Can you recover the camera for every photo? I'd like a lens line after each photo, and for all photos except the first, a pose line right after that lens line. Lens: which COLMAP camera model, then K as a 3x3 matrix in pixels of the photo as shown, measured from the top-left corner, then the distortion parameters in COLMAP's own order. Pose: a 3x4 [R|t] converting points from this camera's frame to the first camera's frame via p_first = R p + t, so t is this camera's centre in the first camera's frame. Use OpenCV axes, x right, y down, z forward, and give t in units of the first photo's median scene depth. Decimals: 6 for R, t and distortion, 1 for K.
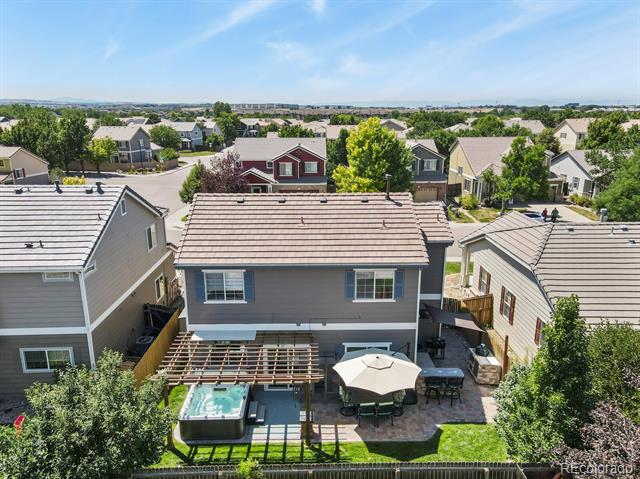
lens RADIAL K [[465.1, 0, 320.0], [0, 465.1, 239.5], [0, 0, 1]] dist [0.031921, 0.041224]
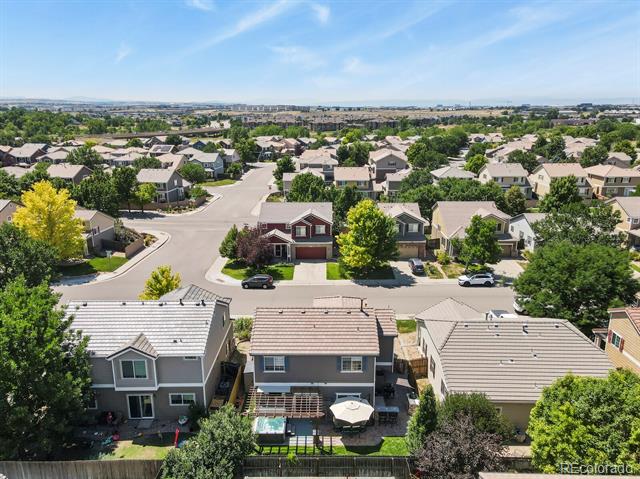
lens RADIAL K [[465.1, 0, 320.0], [0, 465.1, 239.5], [0, 0, 1]] dist [0.031921, 0.041224]
pose [[0.999757, 0.005481, -0.021362, 0.023109], [-0.005413, 0.999980, 0.003233, -0.411255], [0.021379, -0.003117, 0.999767, -0.906191]]
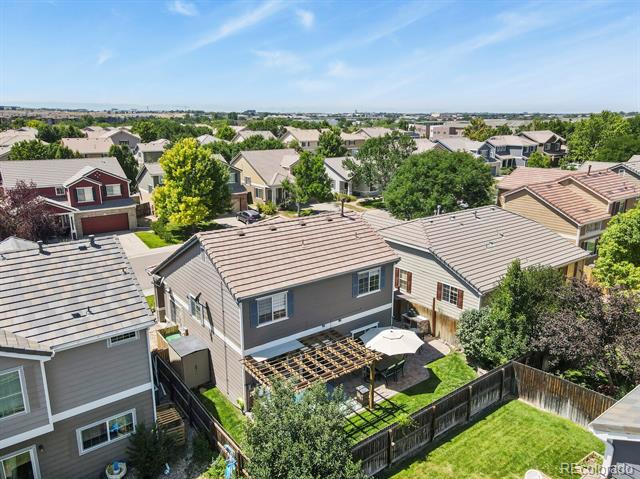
lens RADIAL K [[465.1, 0, 320.0], [0, 465.1, 239.5], [0, 0, 1]] dist [0.031921, 0.041224]
pose [[0.813772, -0.150716, 0.561302, -0.709940], [0.155147, 0.987077, 0.040110, -0.094002], [-0.560093, 0.054444, 0.826639, -0.031305]]
